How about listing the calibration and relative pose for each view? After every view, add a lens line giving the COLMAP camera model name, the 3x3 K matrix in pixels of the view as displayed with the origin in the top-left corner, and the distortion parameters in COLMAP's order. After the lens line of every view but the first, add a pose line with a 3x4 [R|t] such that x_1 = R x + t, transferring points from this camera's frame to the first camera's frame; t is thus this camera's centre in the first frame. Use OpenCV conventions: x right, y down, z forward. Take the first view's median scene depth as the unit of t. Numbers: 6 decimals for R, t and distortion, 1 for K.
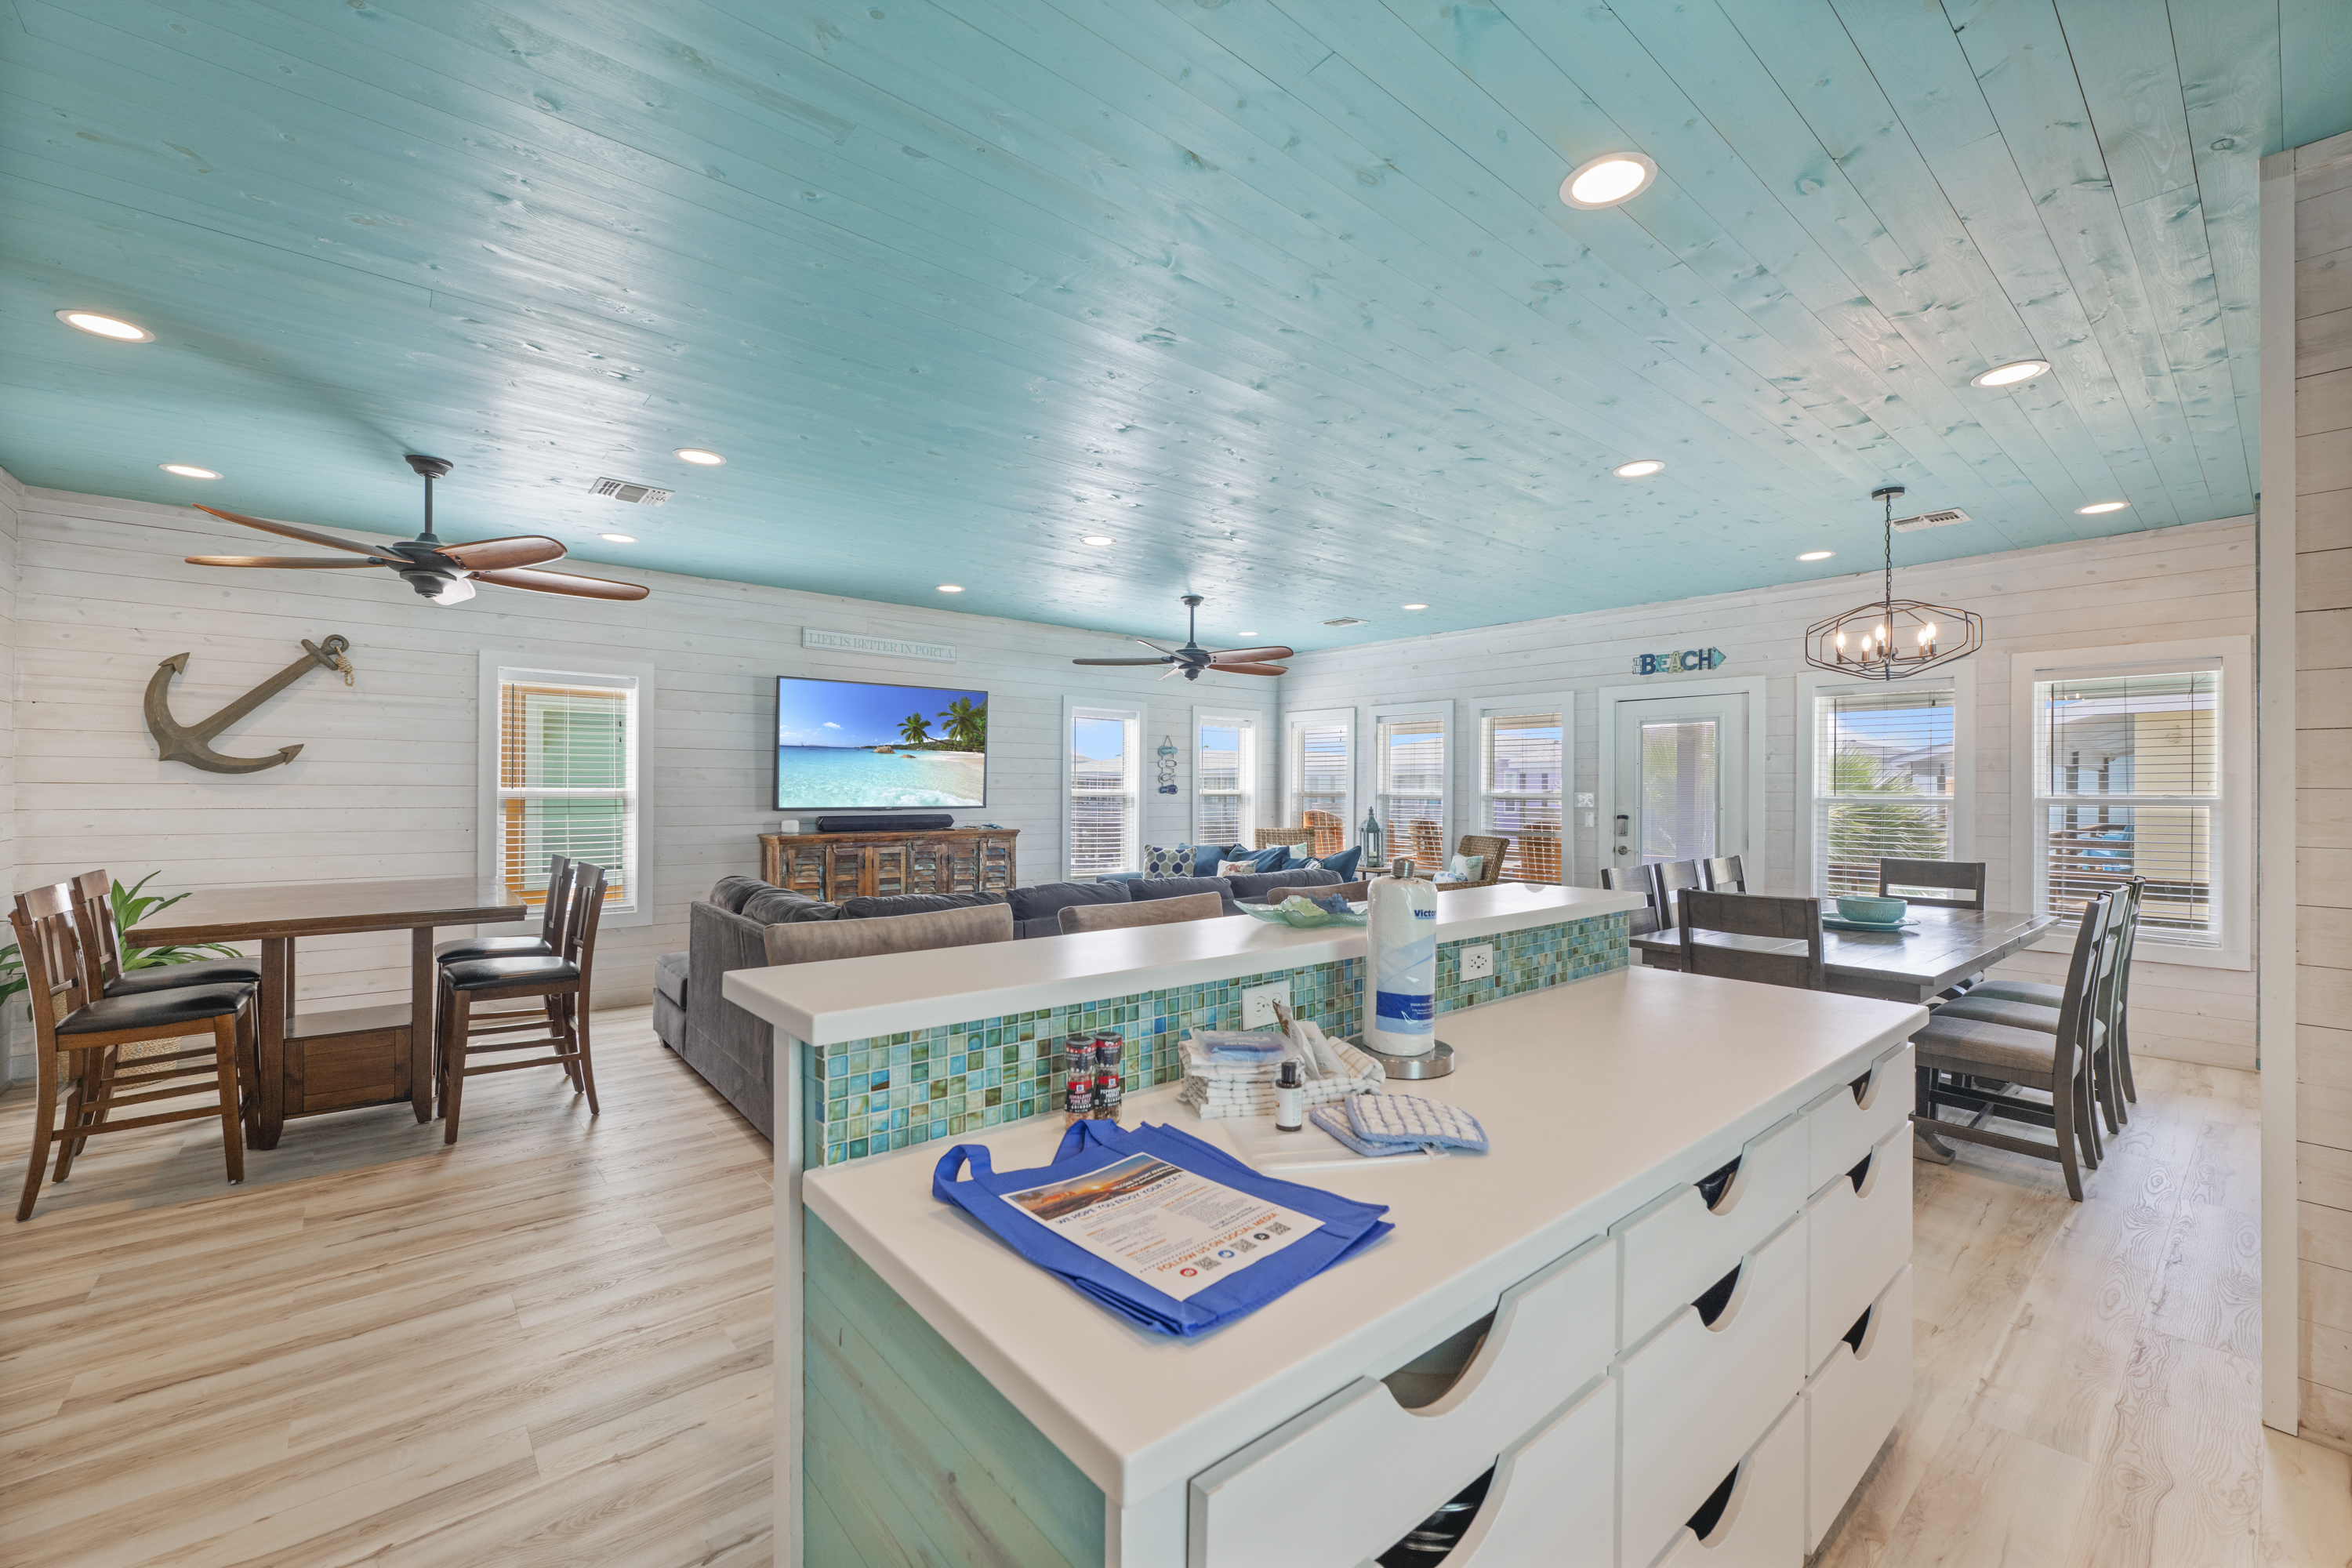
lens RADIAL K [[959.5, 0, 1174.8], [0, 959.5, 793.1], [0, 0, 1]] dist [0.000082, -0.000755]
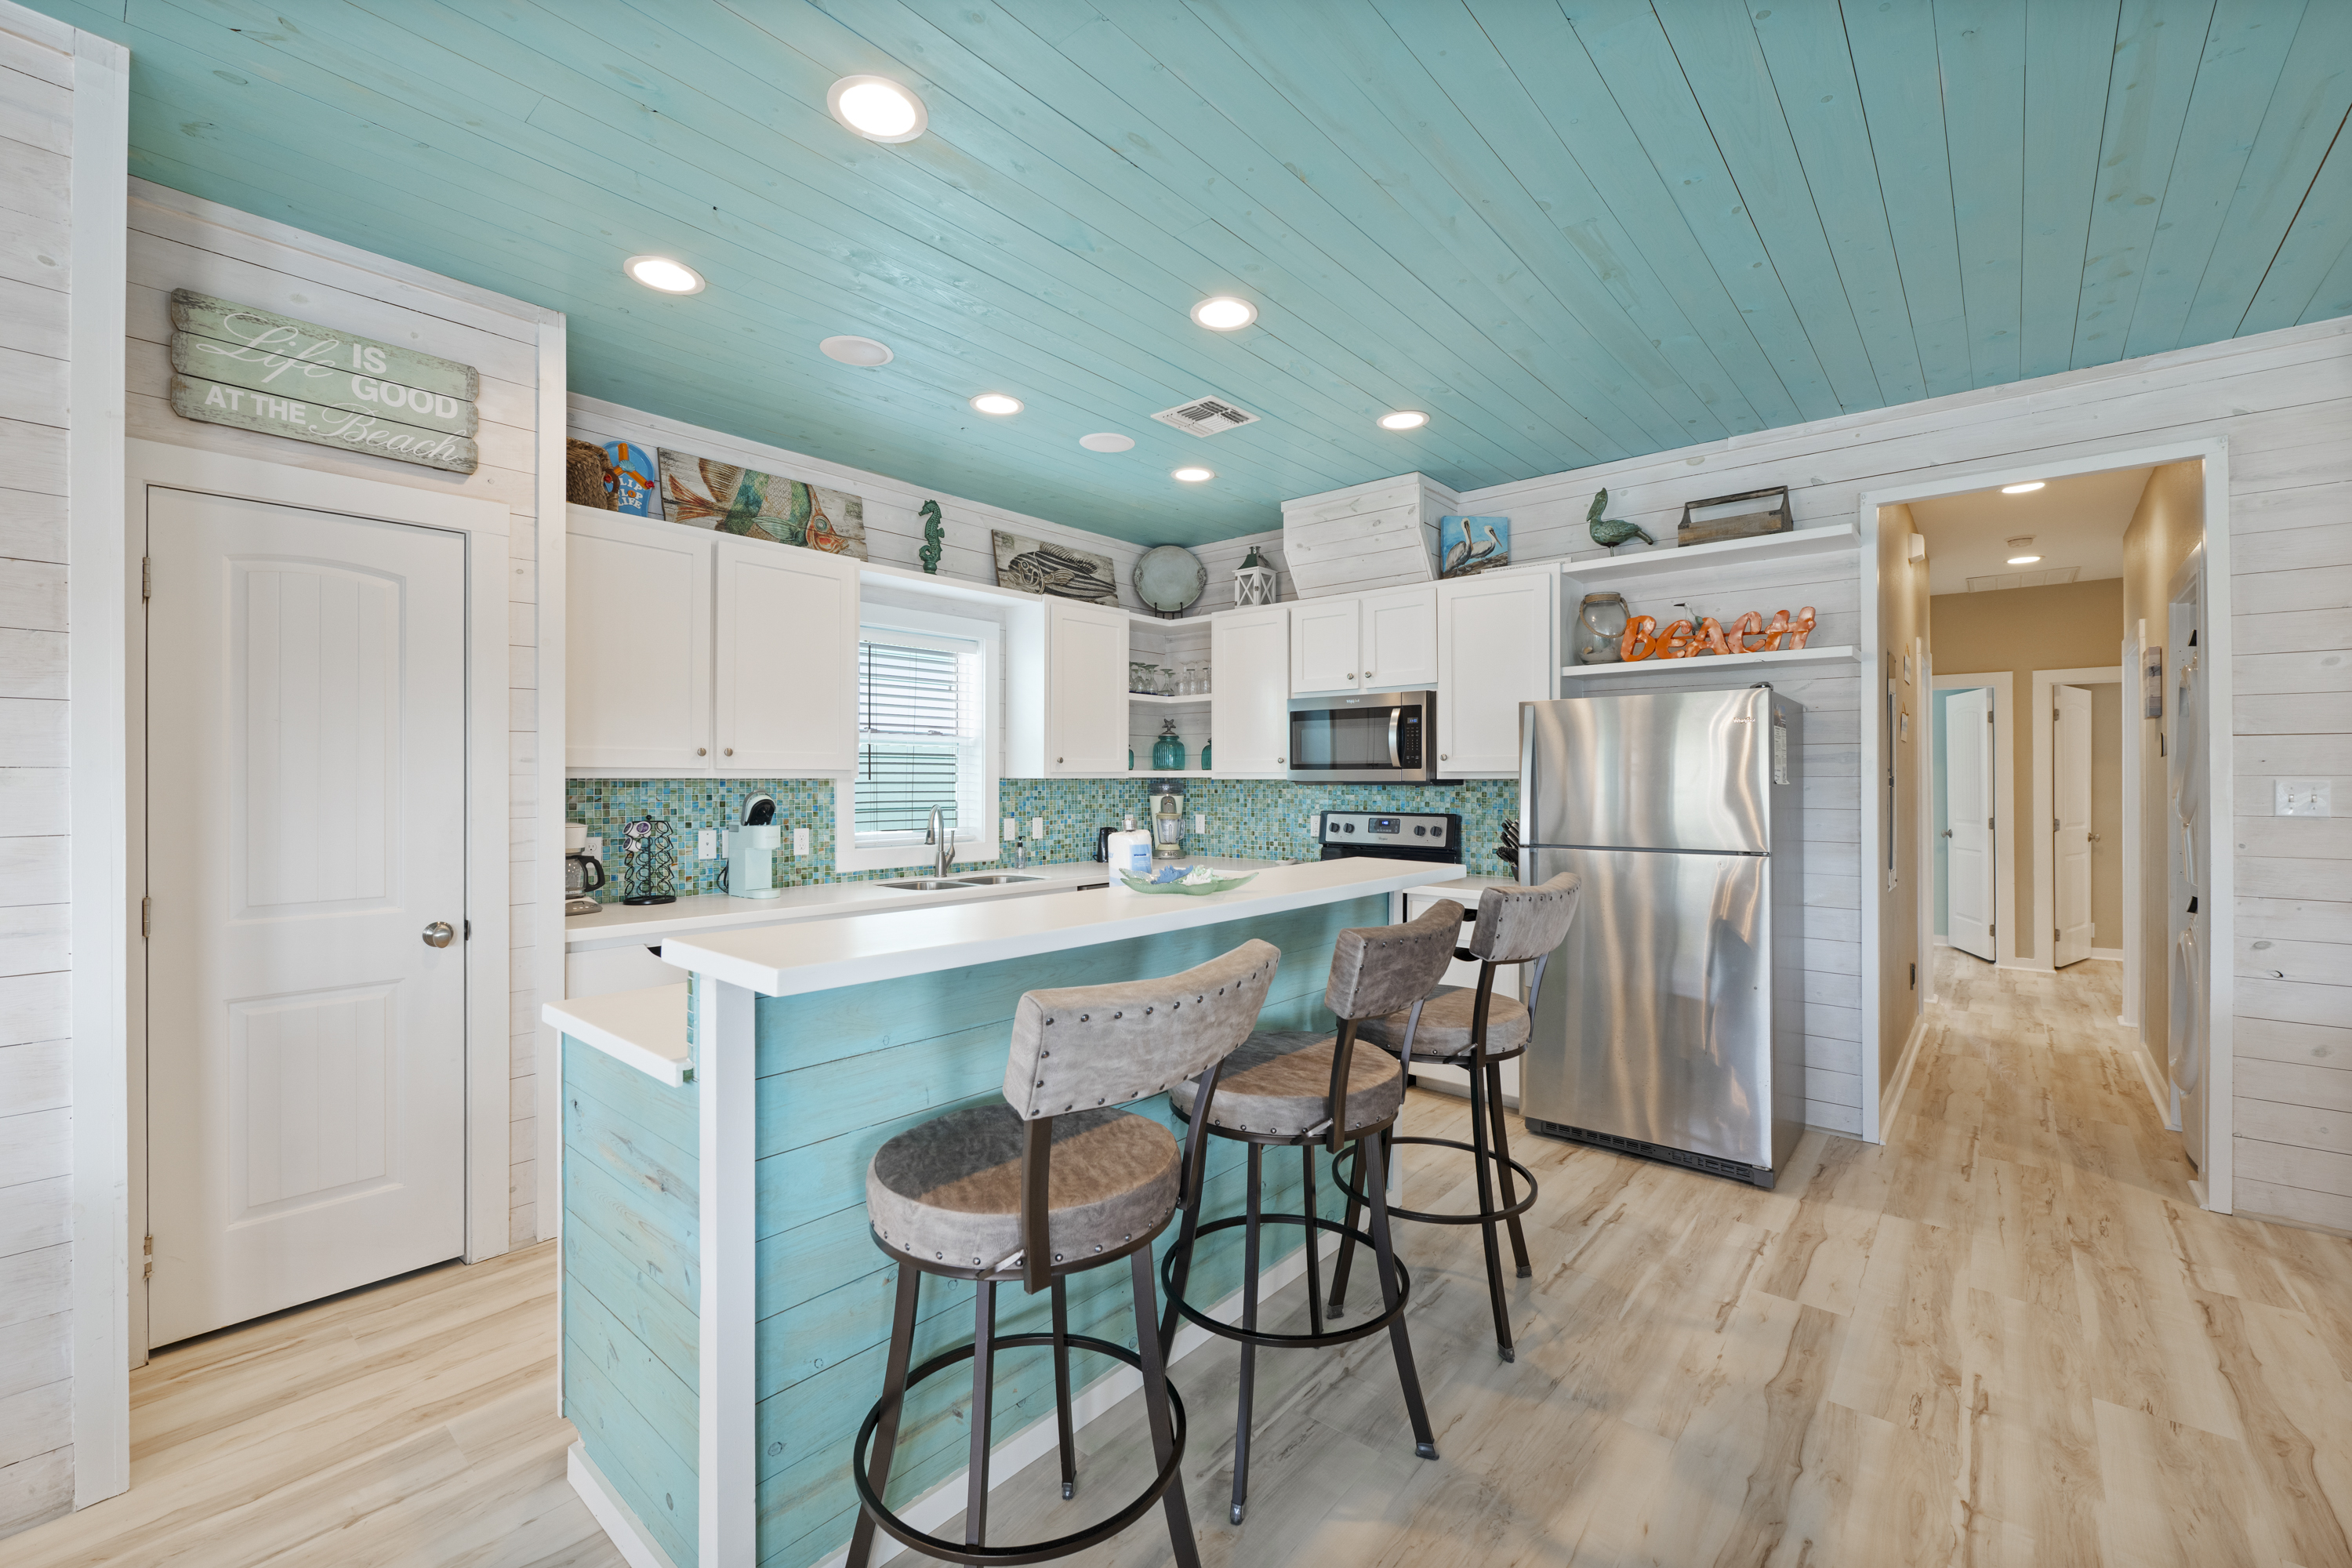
lens RADIAL K [[959.5, 0, 1189.4], [0, 959.5, 776.2], [0, 0, 1]] dist [0.000082, -0.000755]
pose [[-0.987418, -0.005337, -0.158042, 0.096715], [-0.004976, 0.999984, -0.002681, 0.000848], [0.158054, -0.001861, -0.987429, 0.627522]]
